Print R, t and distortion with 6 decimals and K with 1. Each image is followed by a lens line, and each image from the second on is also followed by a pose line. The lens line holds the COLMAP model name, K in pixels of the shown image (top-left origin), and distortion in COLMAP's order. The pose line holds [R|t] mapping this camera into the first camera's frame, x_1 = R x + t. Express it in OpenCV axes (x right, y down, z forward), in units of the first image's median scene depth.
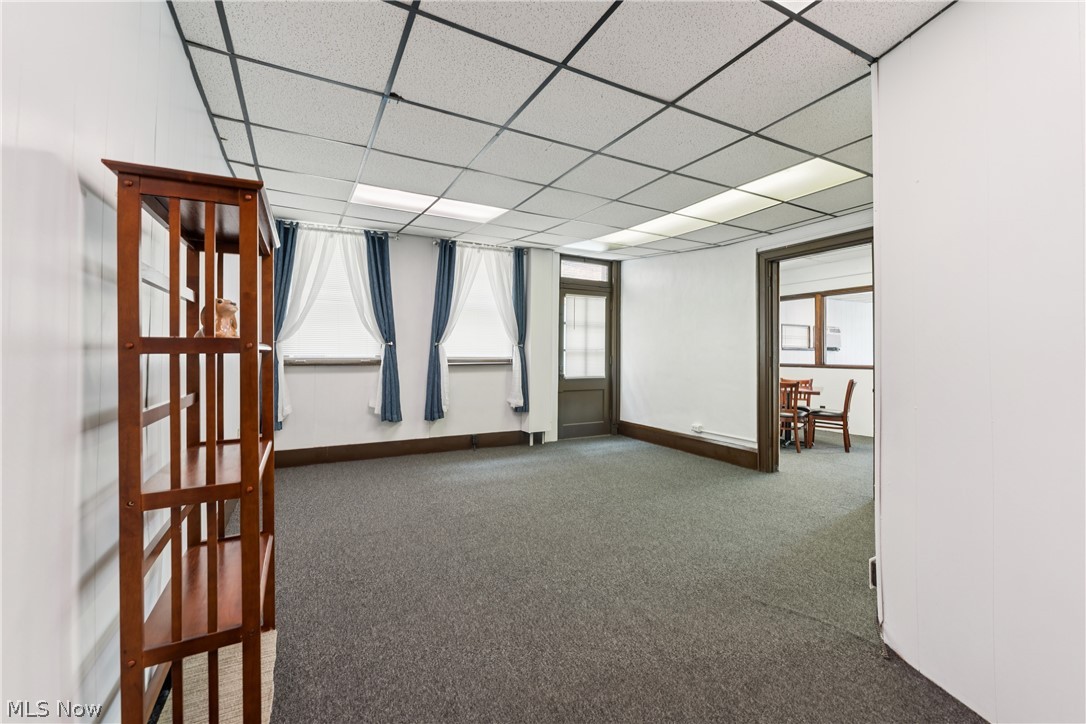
lens RADIAL K [[432.7, 0, 538.5], [0, 432.7, 353.1], [0, 0, 1]] dist [-0.001693, 0.000136]
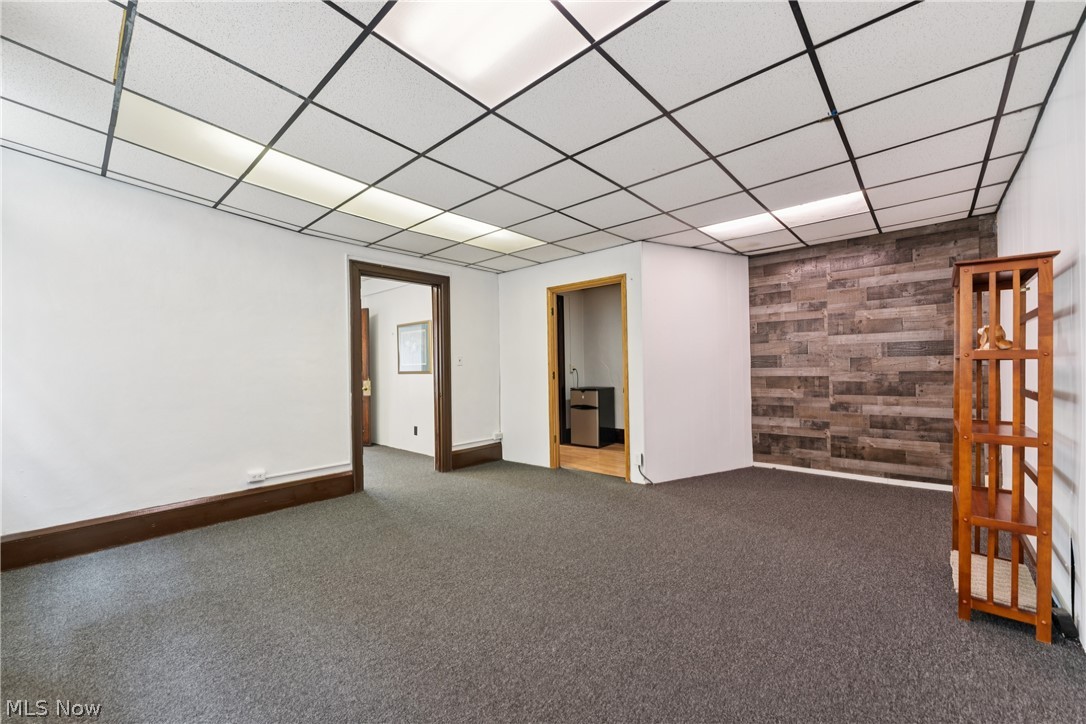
lens RADIAL K [[432.7, 0, 539.7], [0, 432.7, 370.1], [0, 0, 1]] dist [-0.001693, 0.000136]
pose [[-0.333420, -0.003141, 0.942773, -0.798211], [0.008101, 0.999948, 0.006197, 0.006574], [-0.942744, 0.009703, -0.333377, 1.466238]]
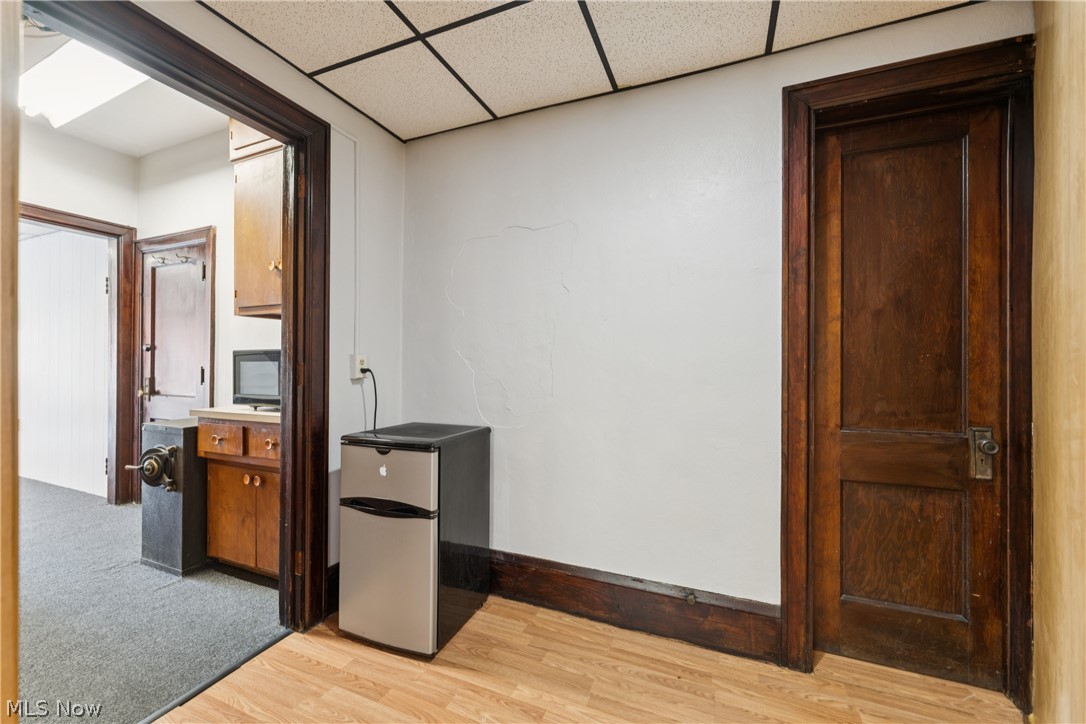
lens RADIAL K [[432.7, 0, 543.8], [0, 432.7, 364.7], [0, 0, 1]] dist [-0.001693, 0.000136]
pose [[-0.629483, -0.007243, 0.776981, 0.579826], [-0.016590, 0.999854, -0.004121, 0.005960], [-0.776837, -0.015484, -0.629511, 0.738206]]
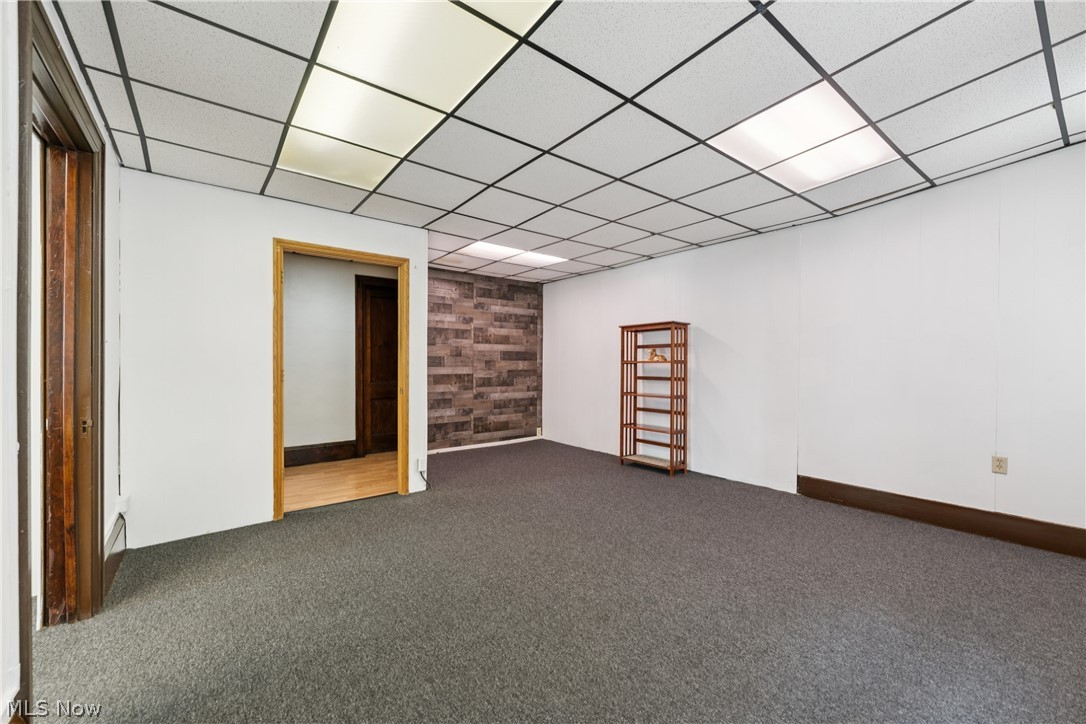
lens RADIAL K [[432.7, 0, 541.3], [0, 432.7, 368.6], [0, 0, 1]] dist [-0.001693, 0.000136]
pose [[-0.984651, -0.004228, -0.174485, 0.373195], [-0.004682, 0.999987, 0.002190, 0.015571], [0.174474, 0.002973, -0.984657, 2.077914]]
